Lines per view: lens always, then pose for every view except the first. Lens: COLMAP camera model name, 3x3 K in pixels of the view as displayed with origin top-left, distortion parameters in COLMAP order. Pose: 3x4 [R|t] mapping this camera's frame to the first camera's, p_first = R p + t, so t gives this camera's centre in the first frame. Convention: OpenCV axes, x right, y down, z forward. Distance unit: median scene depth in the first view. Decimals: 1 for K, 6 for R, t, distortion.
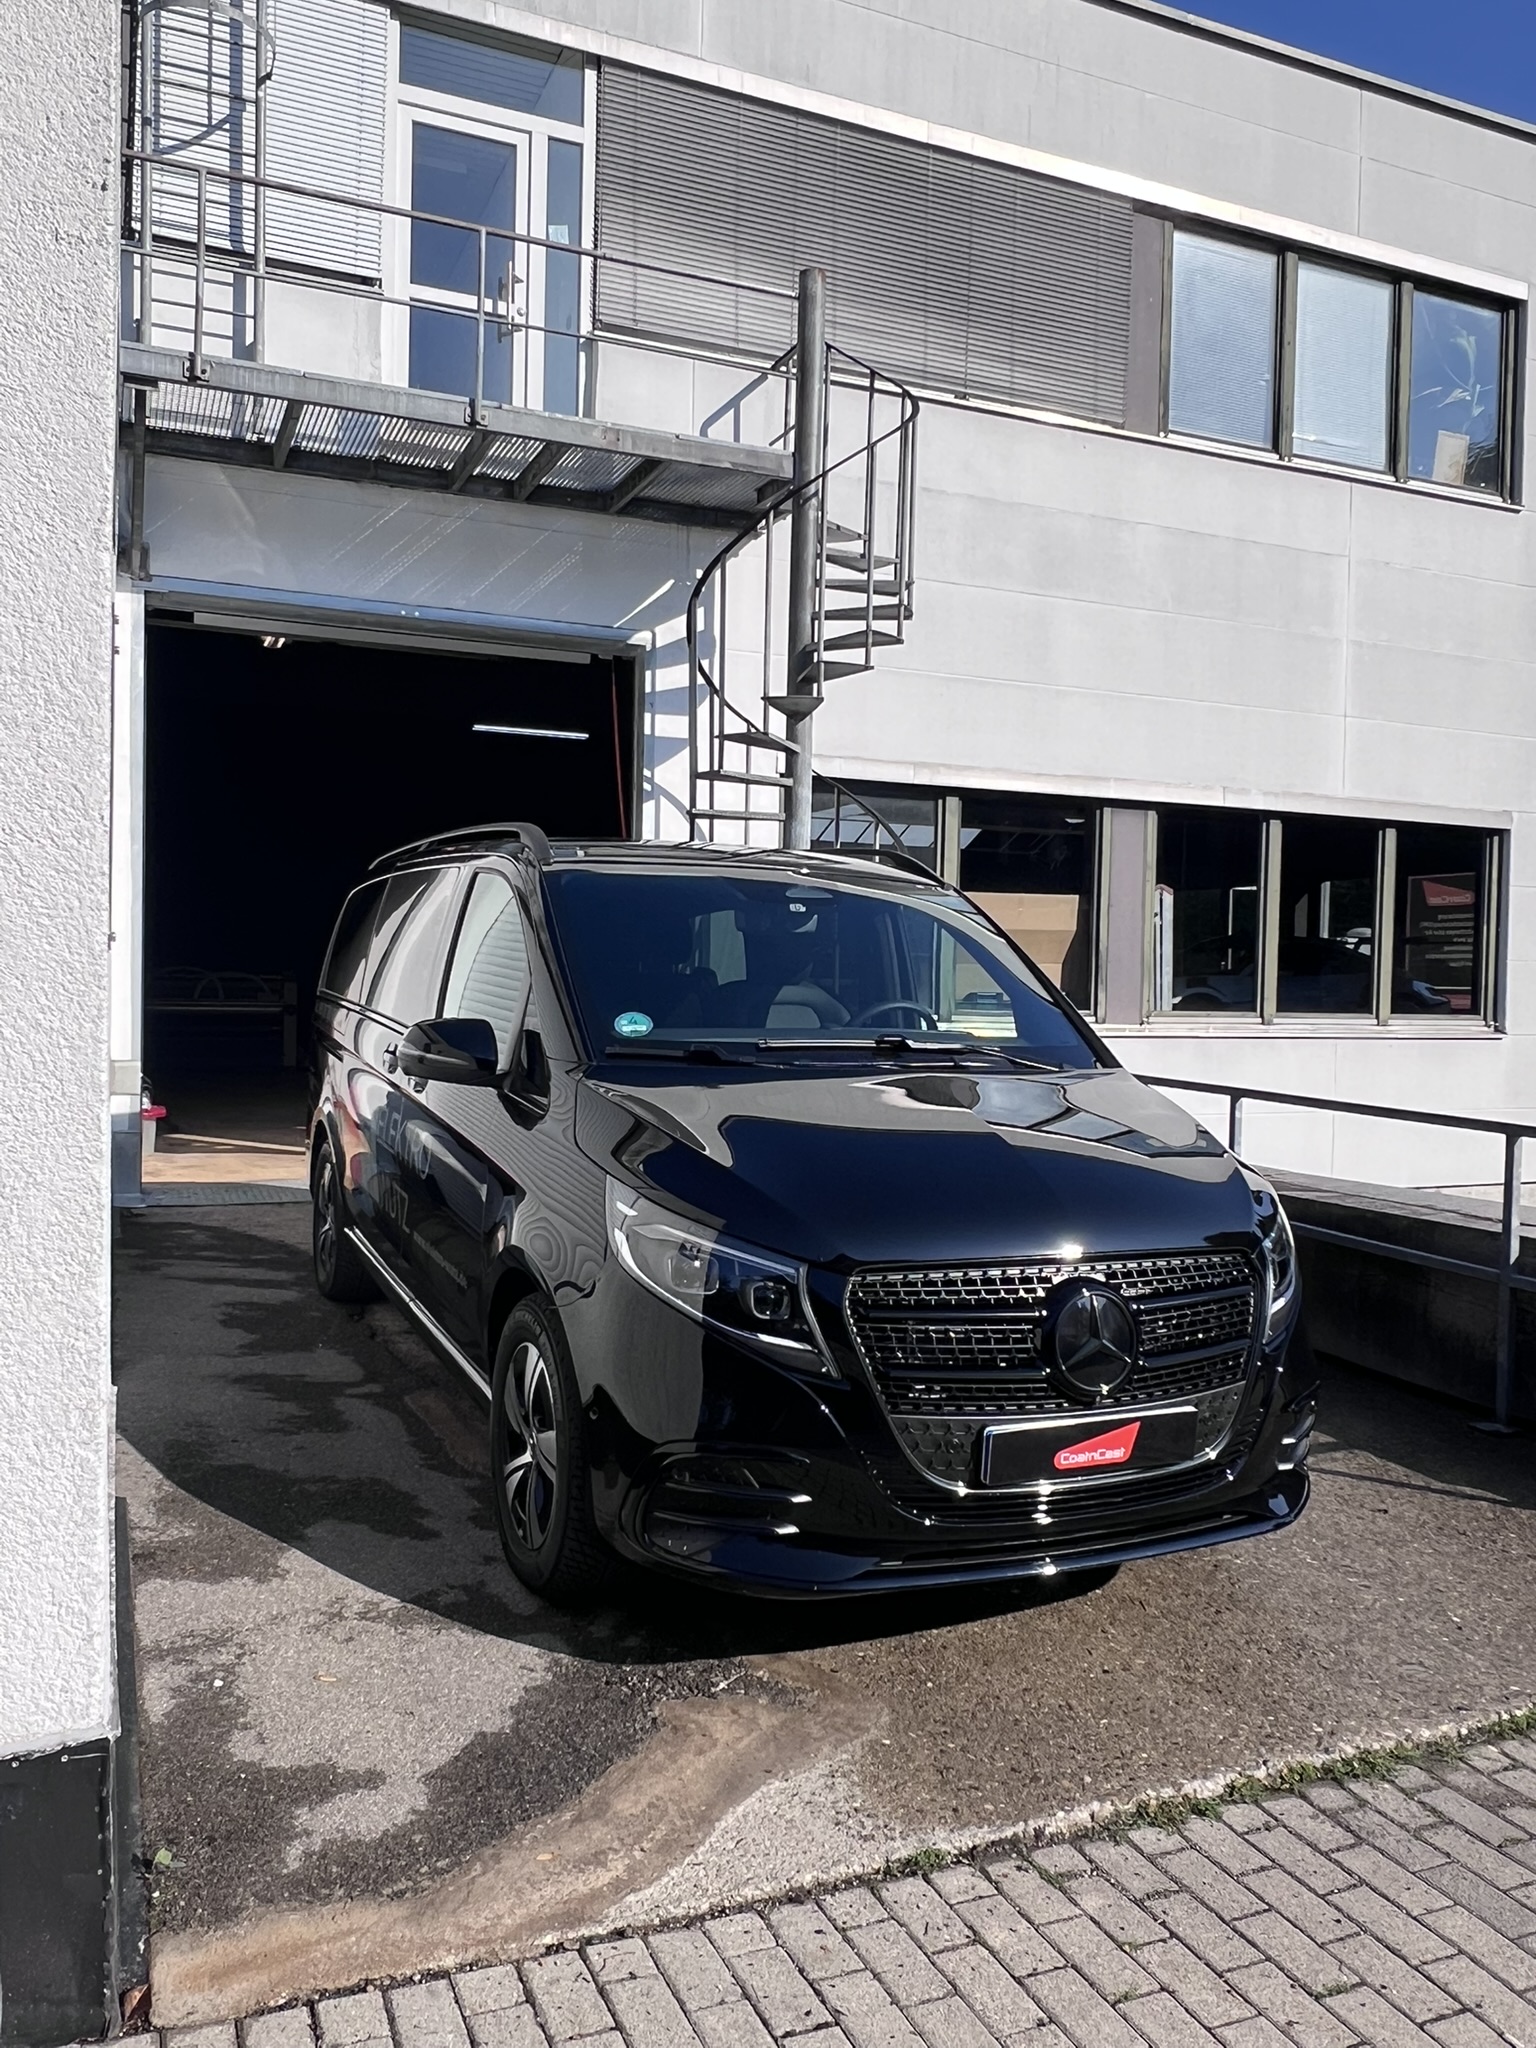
lens RADIAL K [[1555.6, 0, 768.0], [0, 1555.6, 1024.0], [0, 0, 1]] dist [0.002193, -0.003246]
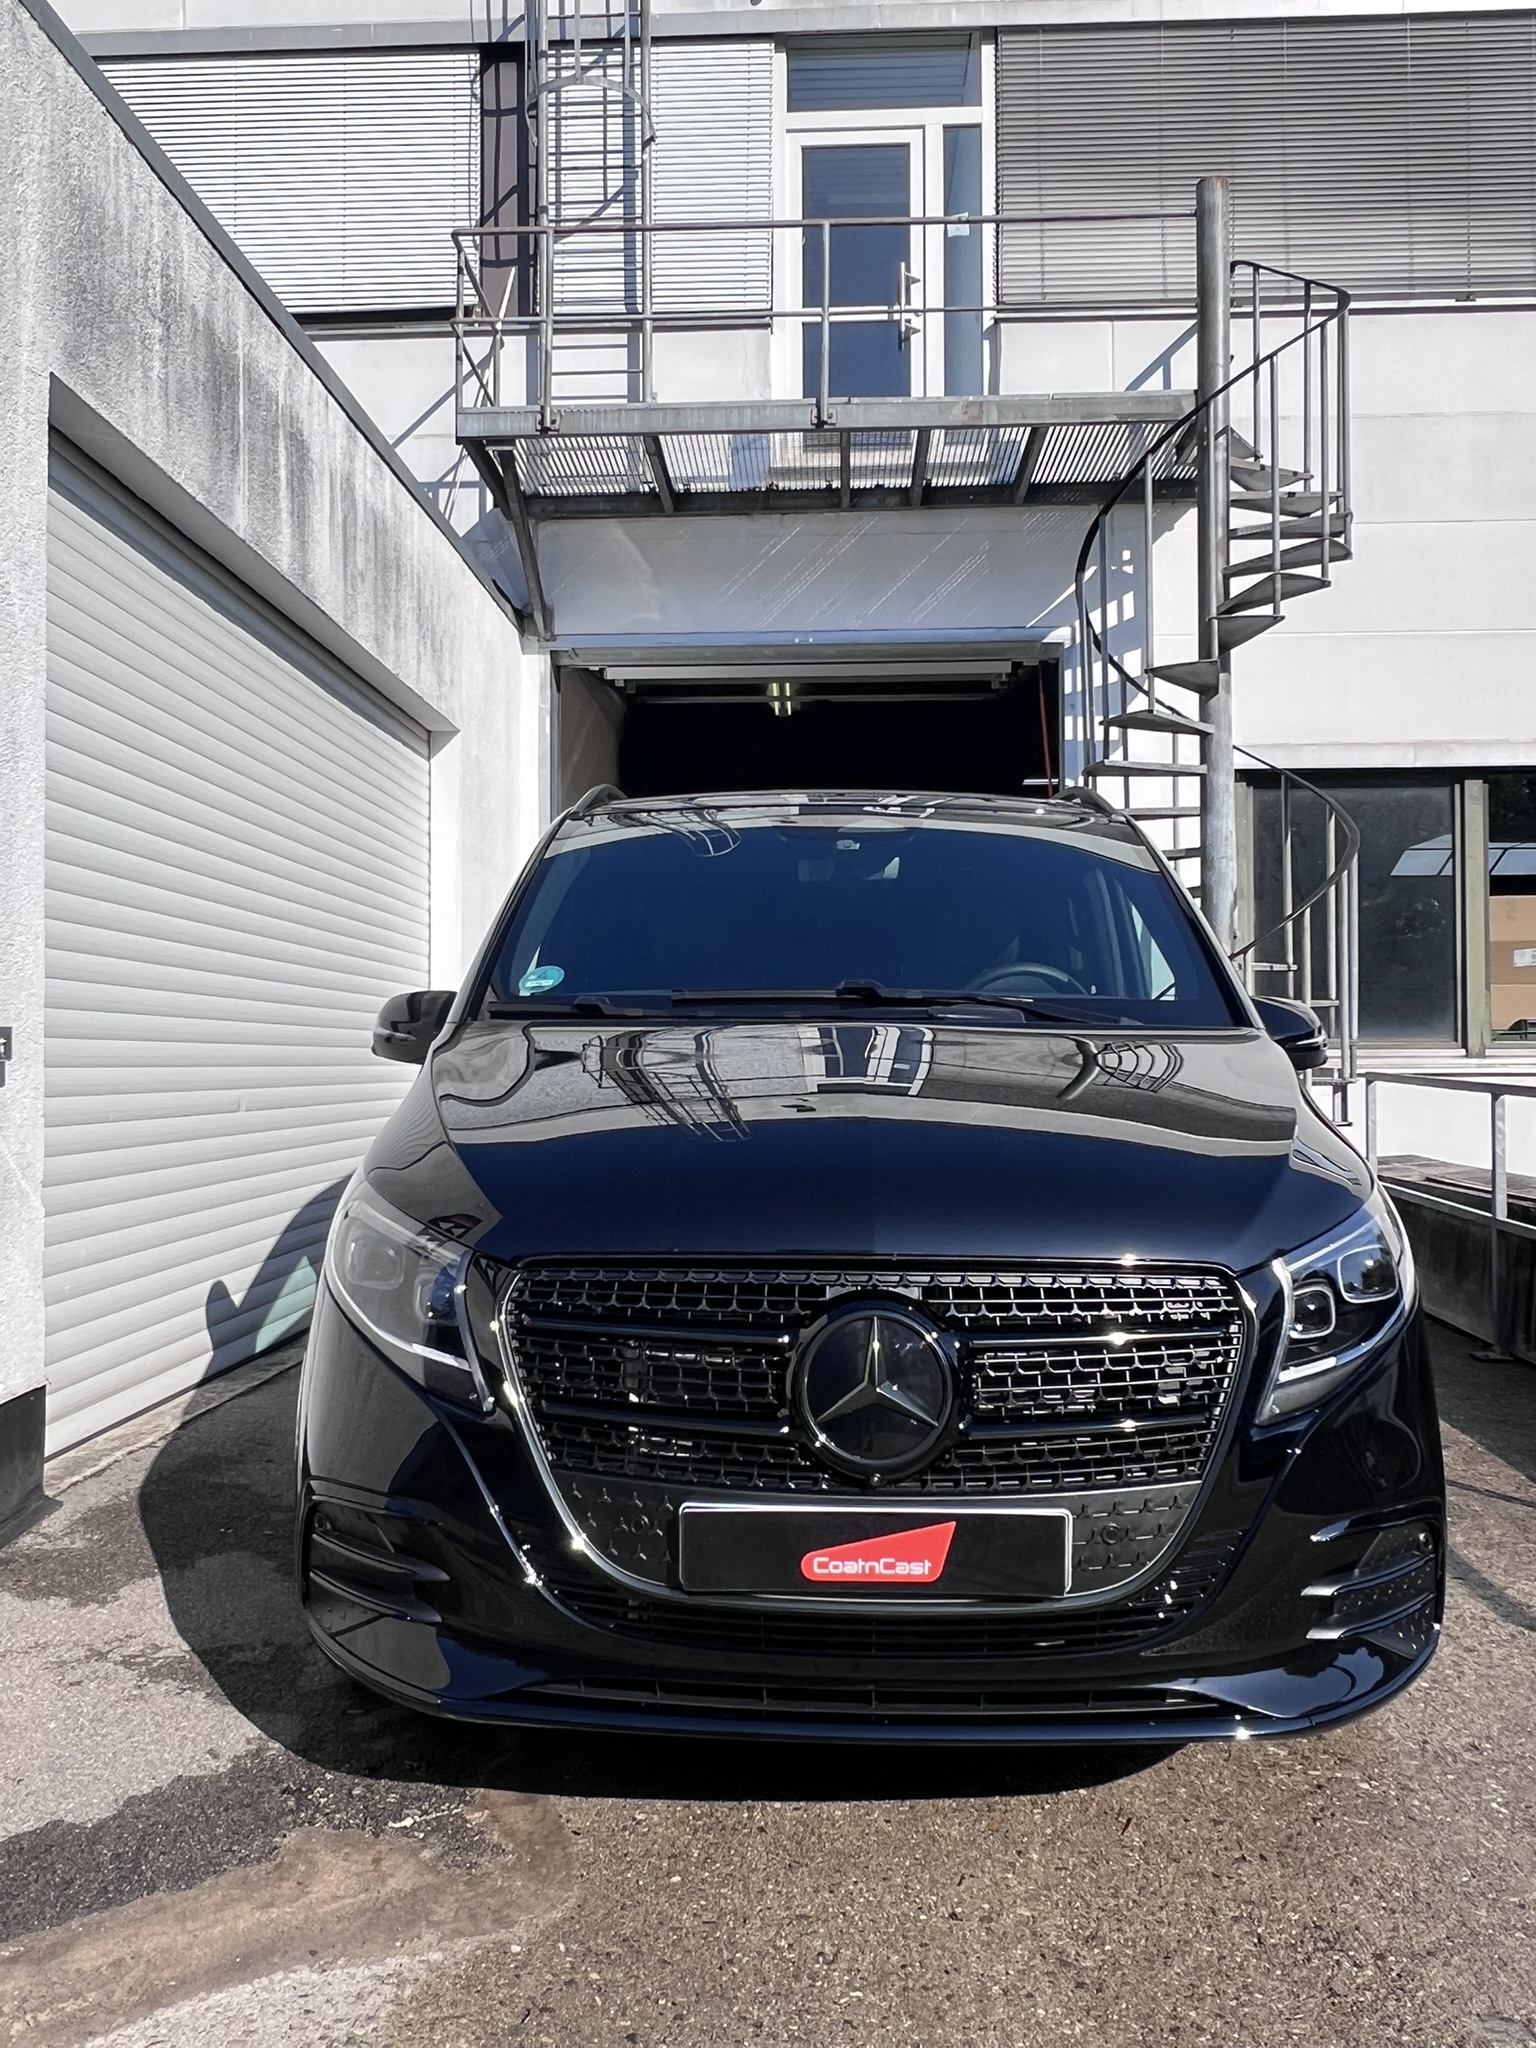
lens RADIAL K [[1555.6, 0, 768.0], [0, 1555.6, 1024.0], [0, 0, 1]] dist [0.002193, -0.003246]
pose [[0.898067, -0.034329, -0.438518, 0.170502], [0.008241, 0.998088, -0.061257, 0.033702], [0.439782, 0.051399, 0.896632, 0.143237]]
